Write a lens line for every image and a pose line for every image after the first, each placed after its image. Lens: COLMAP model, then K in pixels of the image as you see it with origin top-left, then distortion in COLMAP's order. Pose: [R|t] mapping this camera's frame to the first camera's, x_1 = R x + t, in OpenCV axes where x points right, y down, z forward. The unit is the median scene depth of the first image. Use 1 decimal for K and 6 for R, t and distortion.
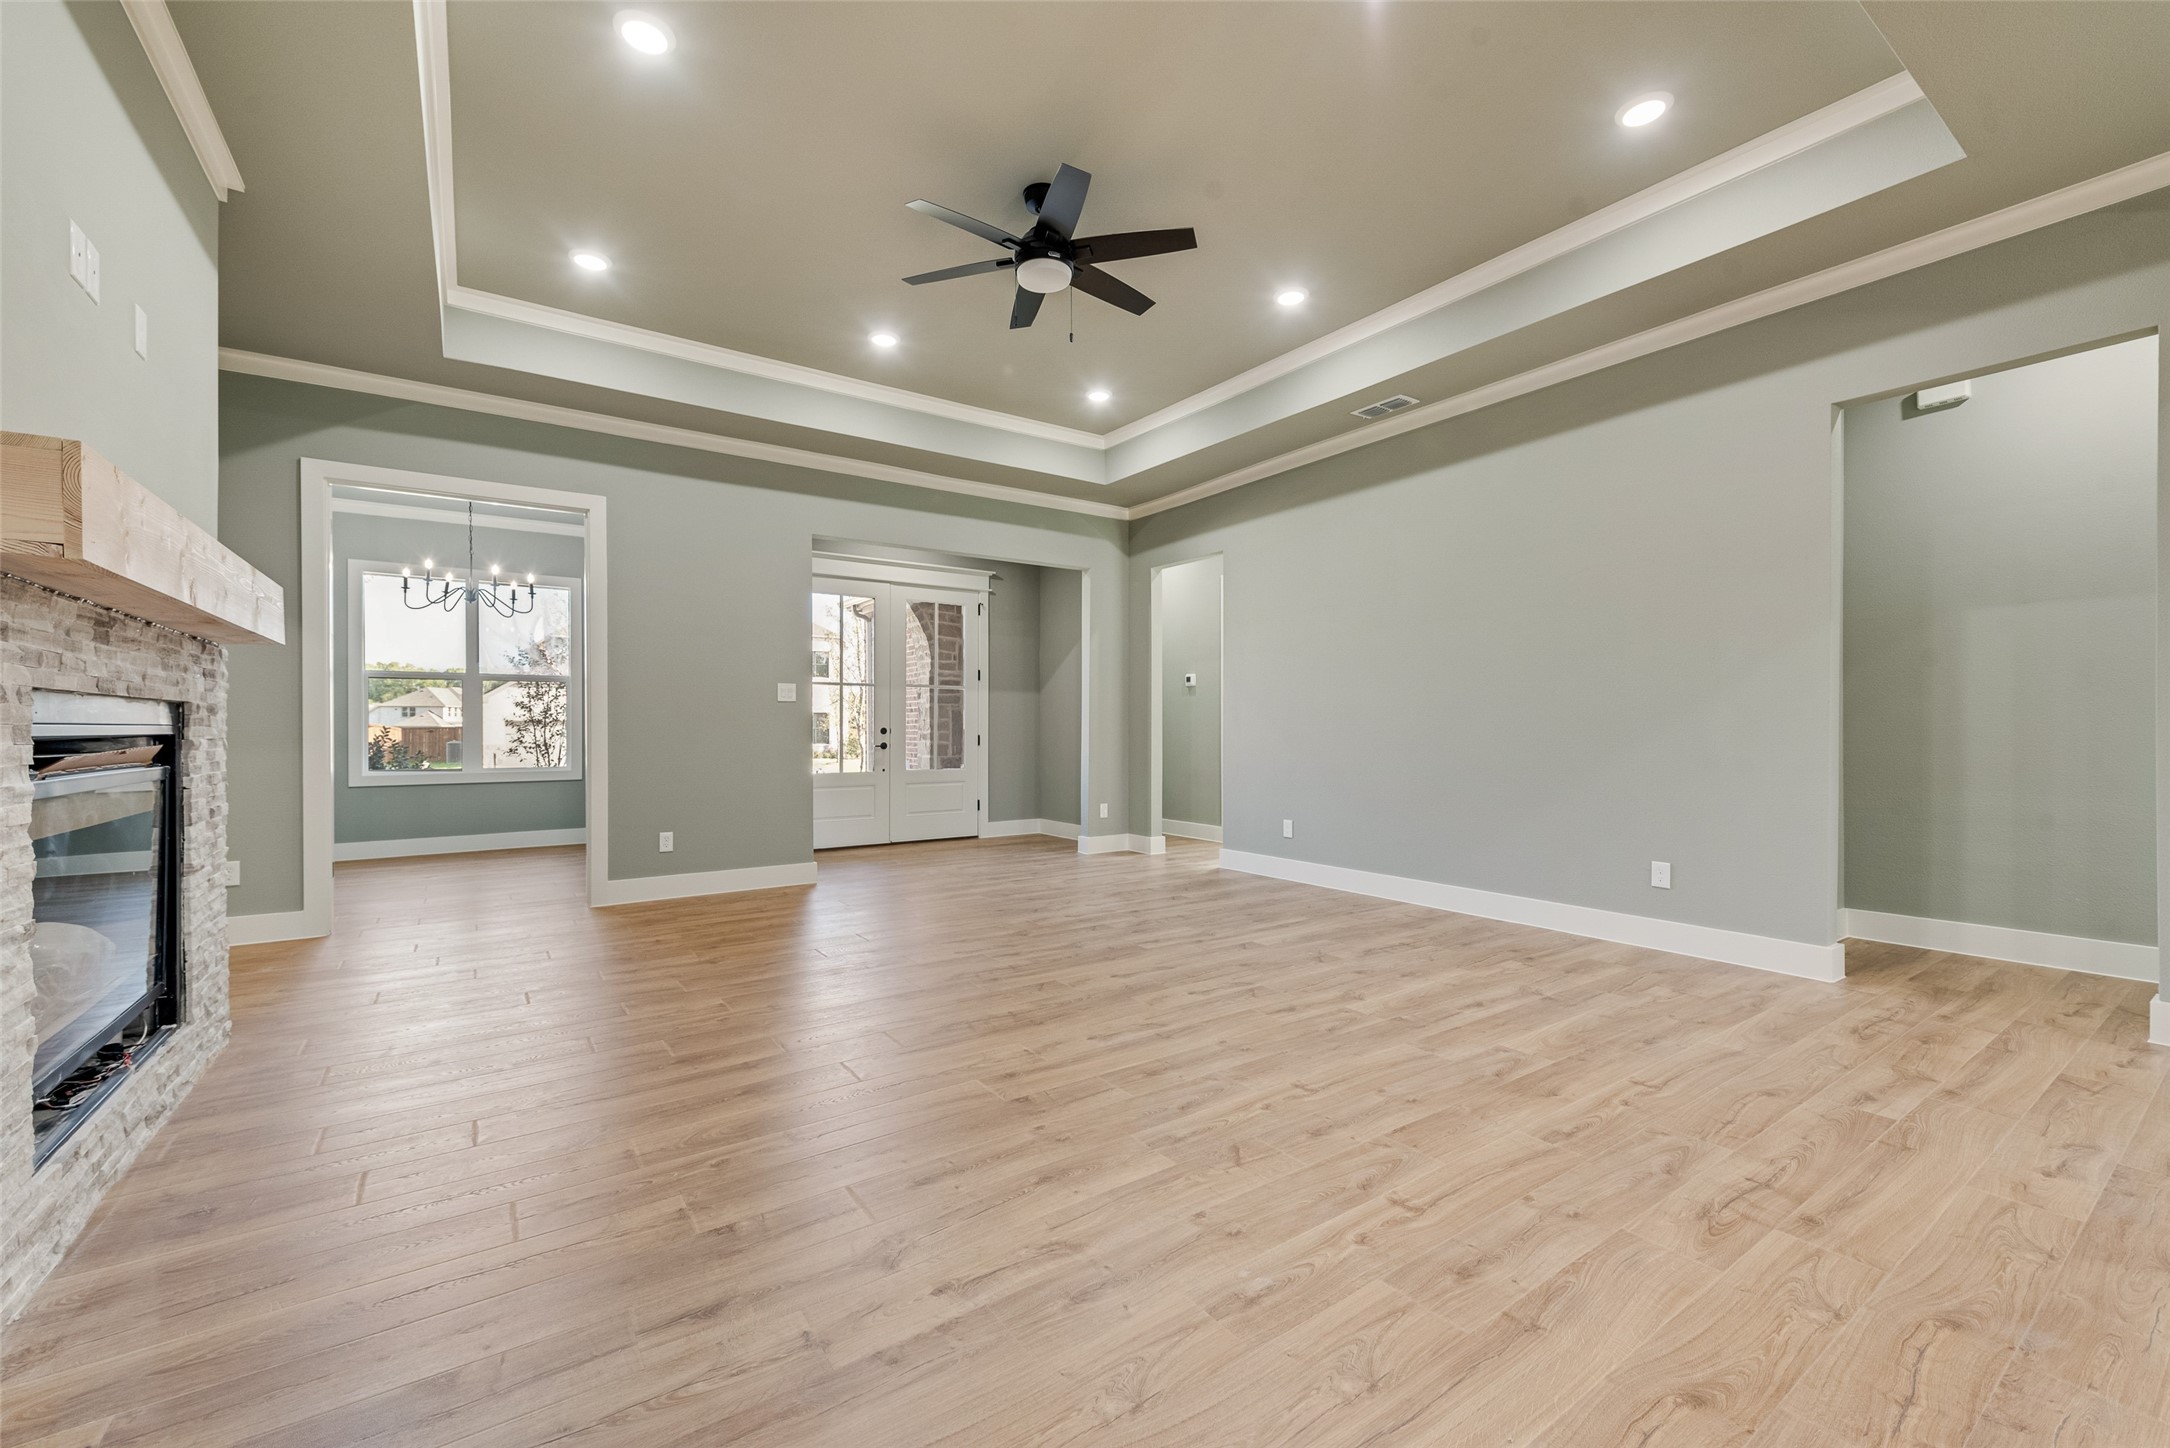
lens RADIAL K [[878.2, 0, 1071.1], [0, 878.2, 726.2], [0, 0, 1]] dist [0.011887, -0.002087]
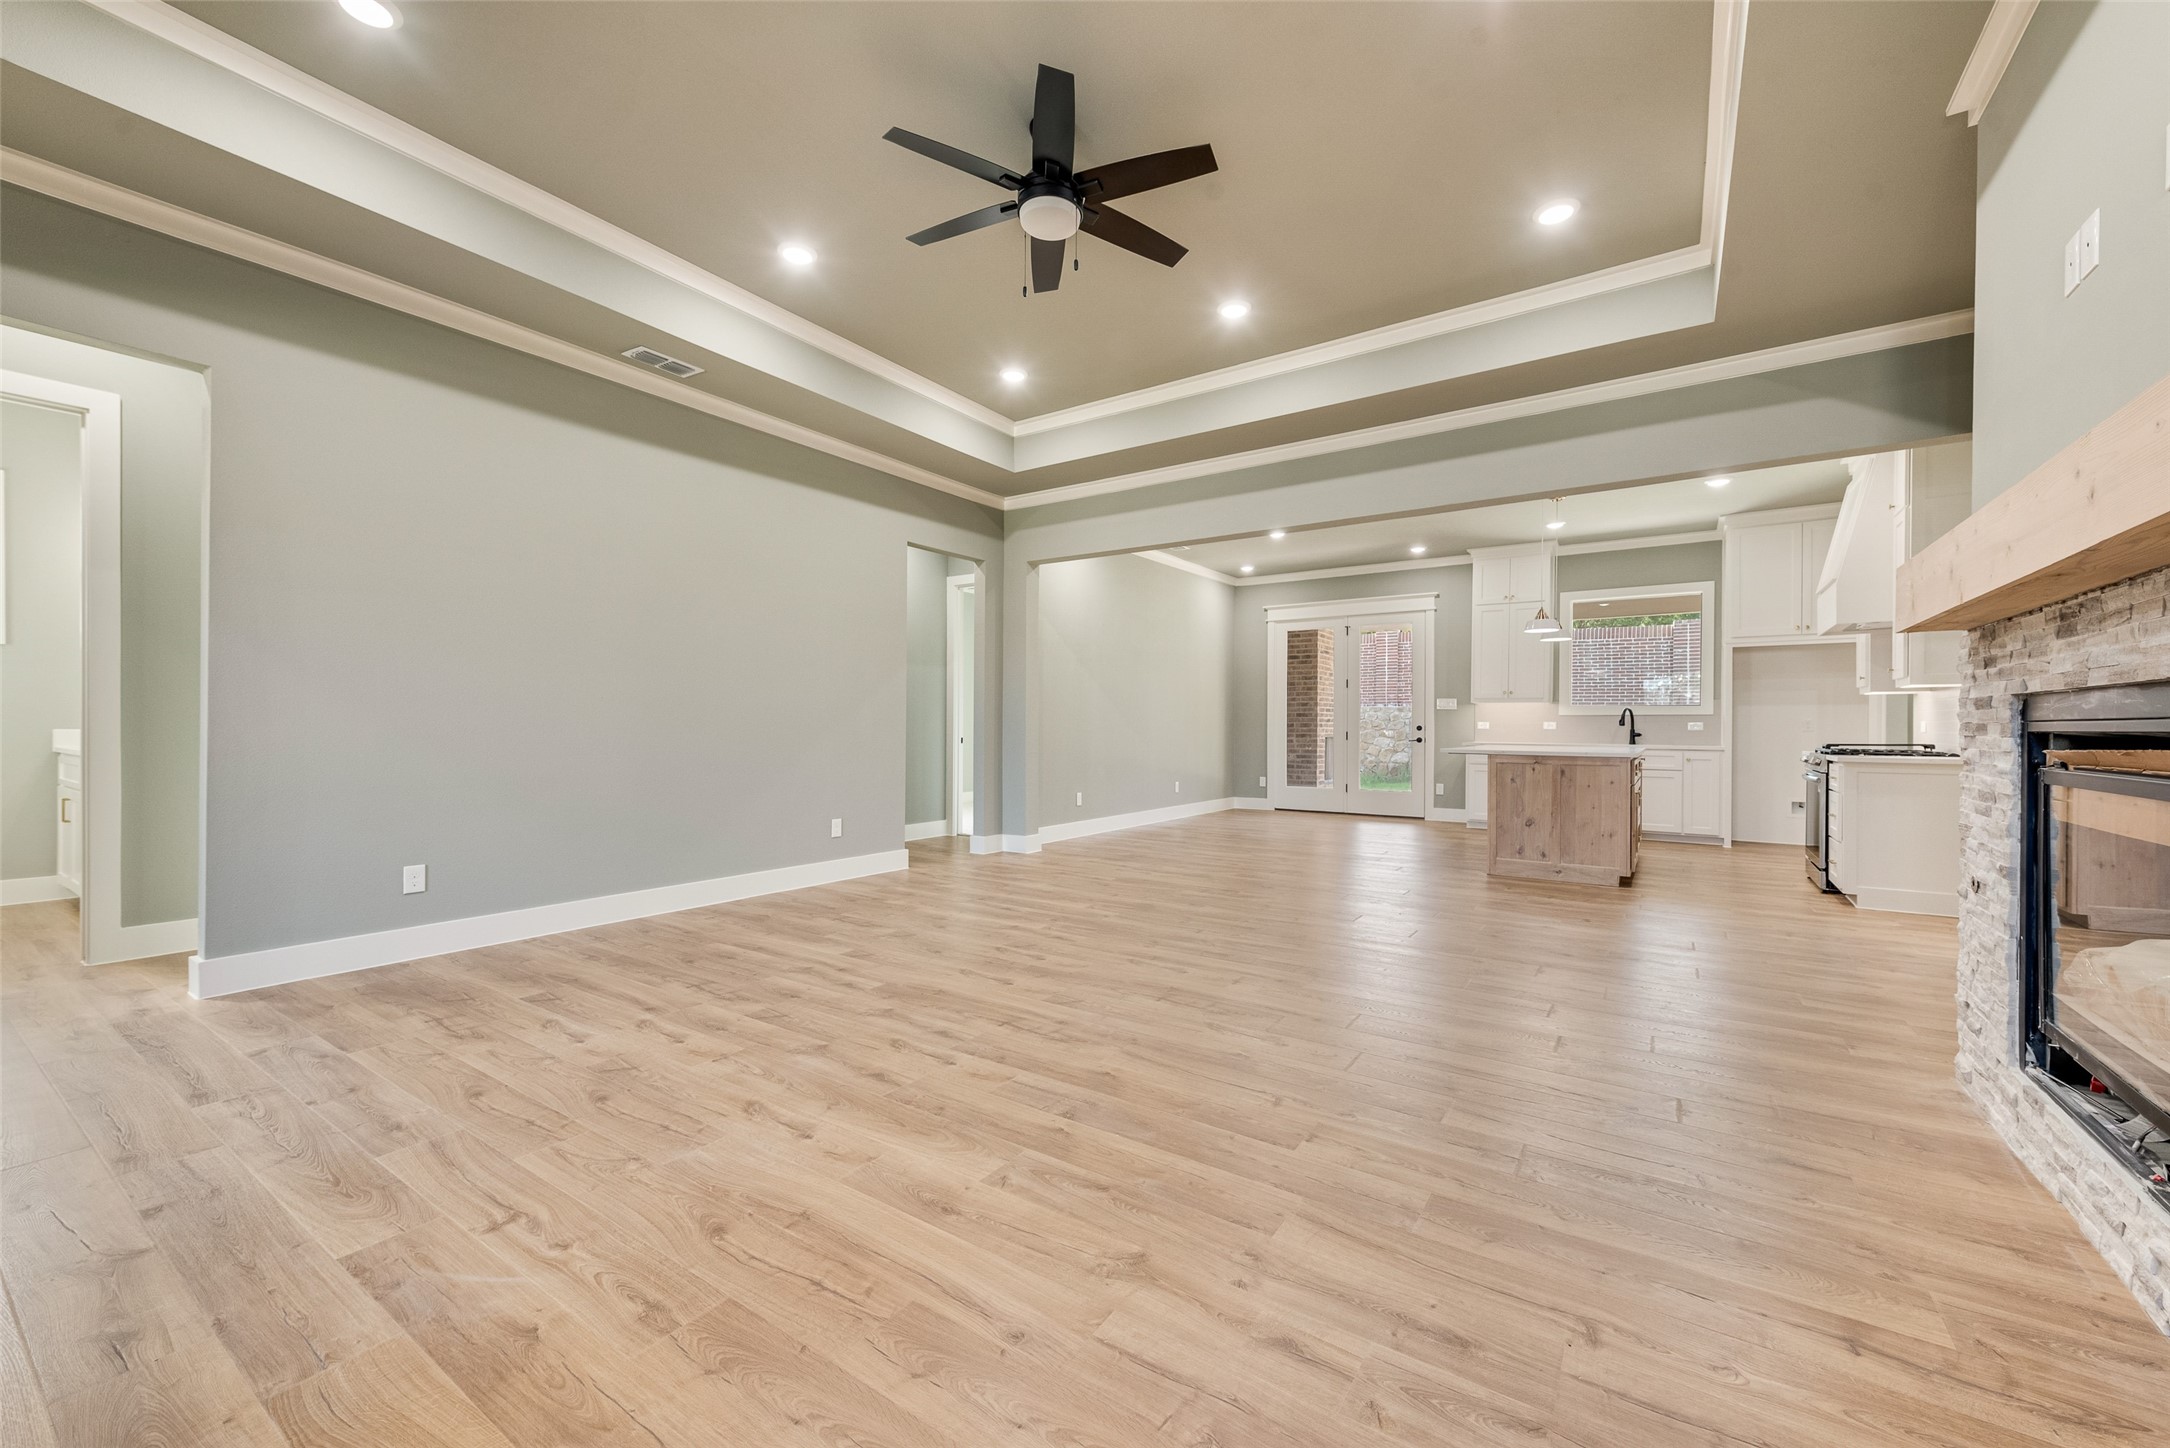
lens RADIAL K [[849.6, 0, 1097.2], [0, 849.6, 728.0], [0, 0, 1]] dist [0.011690, -0.002976]
pose [[-0.380832, -0.003072, 0.924639, -0.708163], [-0.006939, 0.999976, 0.000464, 0.003795], [-0.924618, -0.006239, -0.380844, 1.061323]]
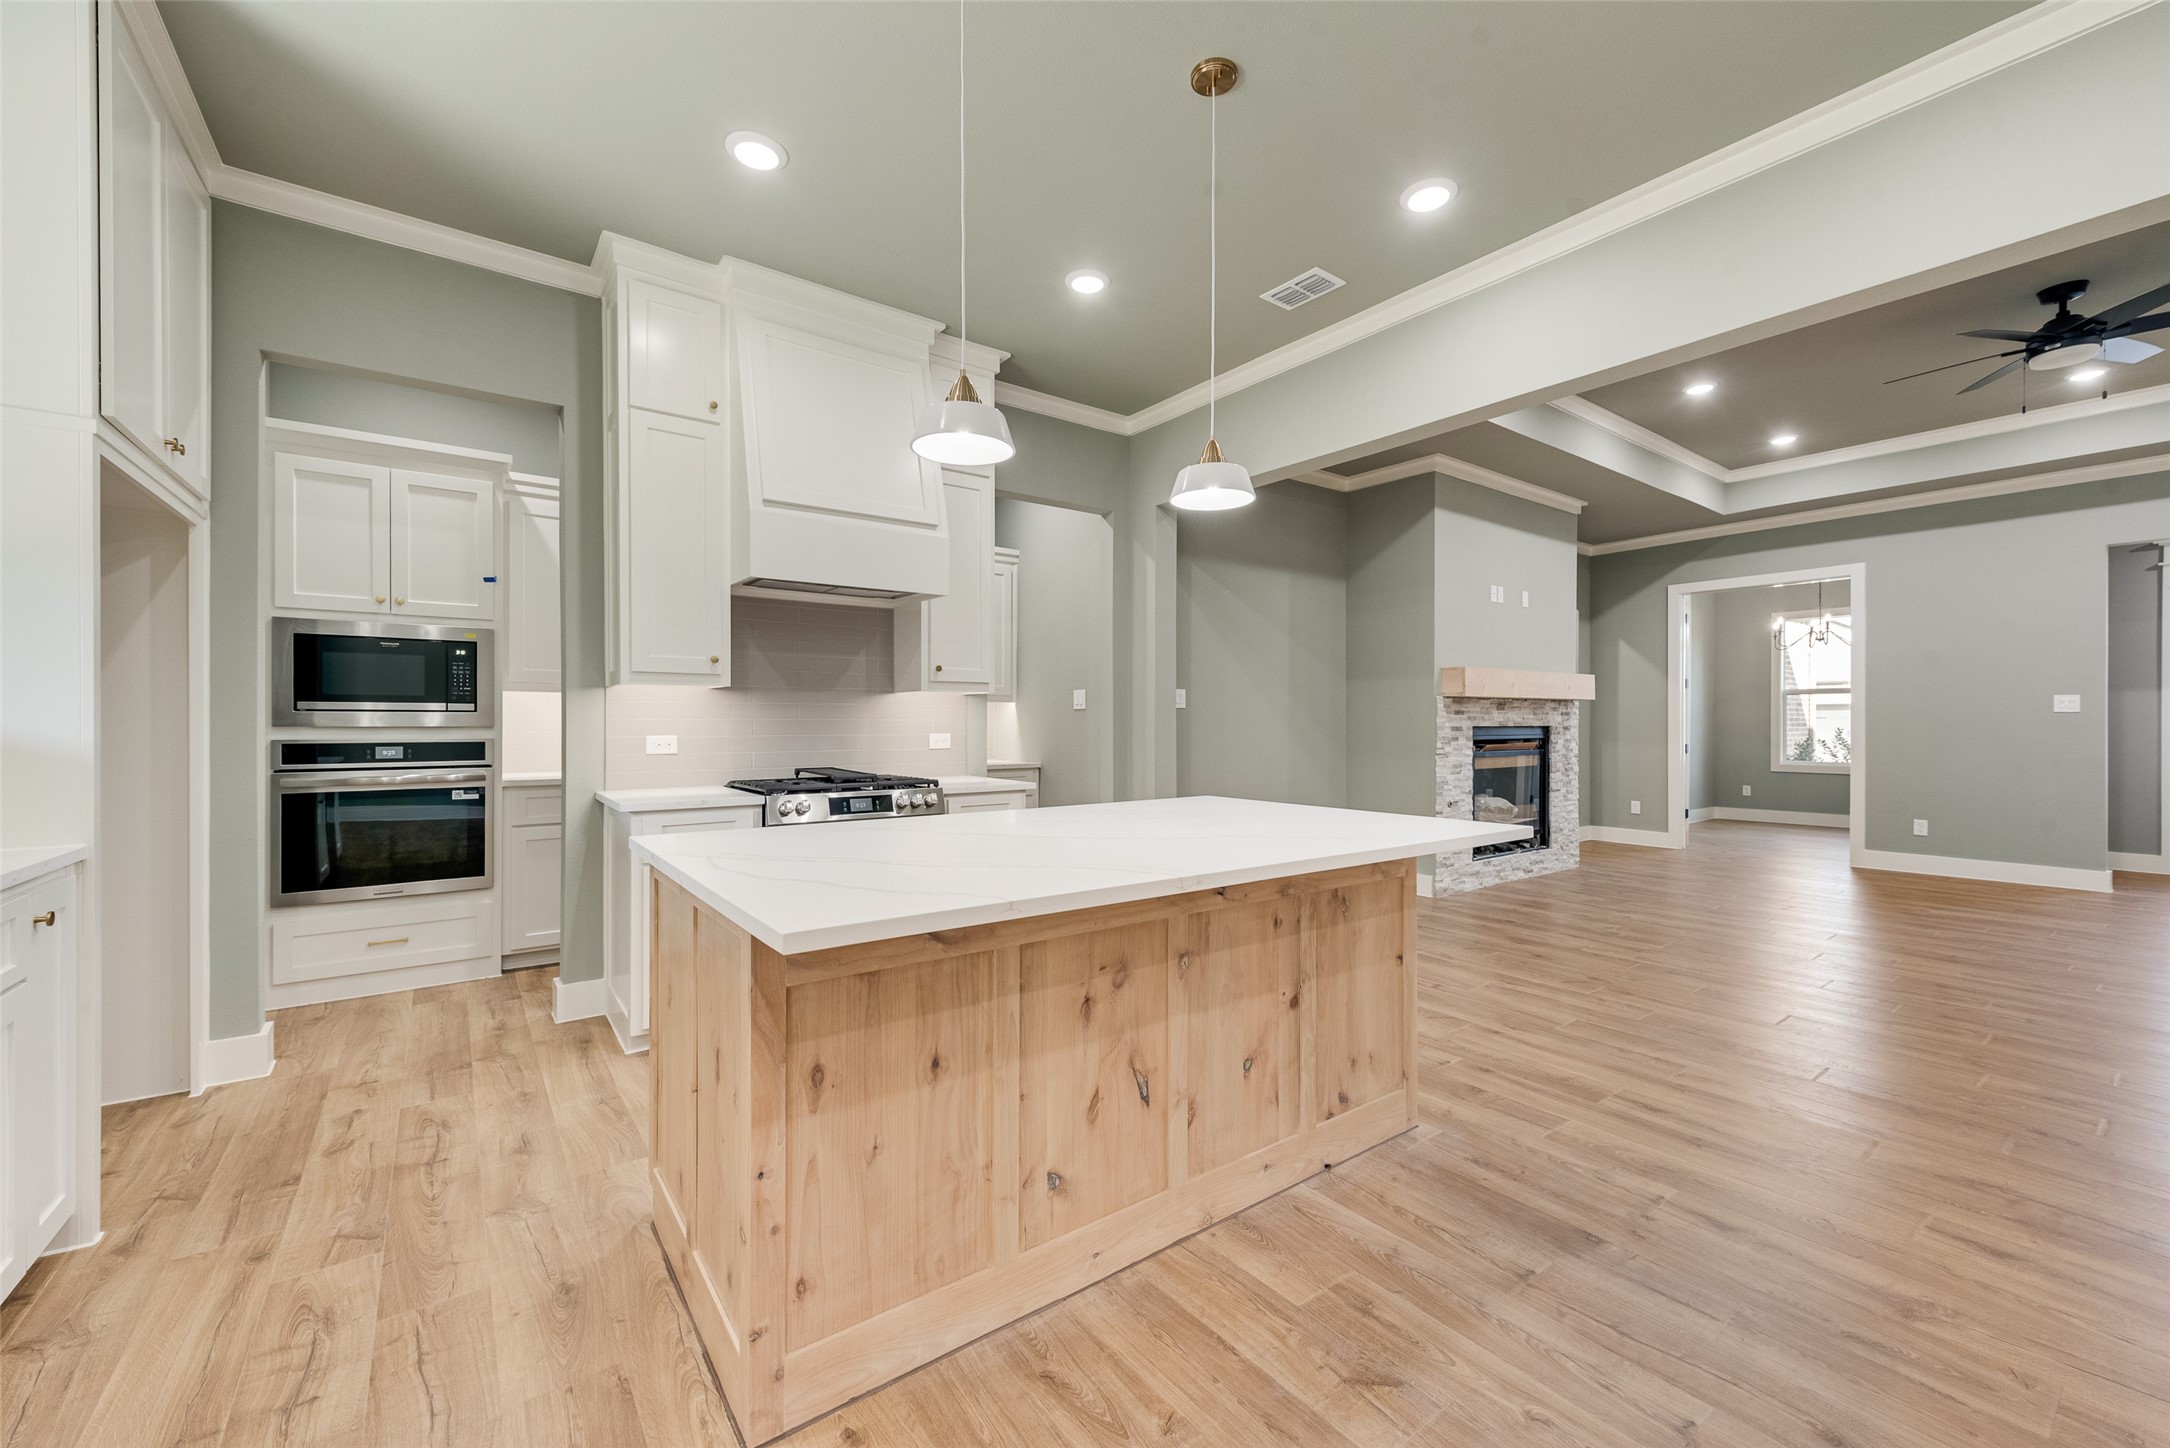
lens RADIAL K [[849.6, 0, 1085.8], [0, 849.6, 724.1], [0, 0, 1]] dist [0.011690, -0.002976]
pose [[0.042400, 0.003904, -0.999093, 0.868904], [0.002070, 0.999990, 0.003996, -0.026897], [0.999099, -0.002237, 0.042392, -0.284611]]
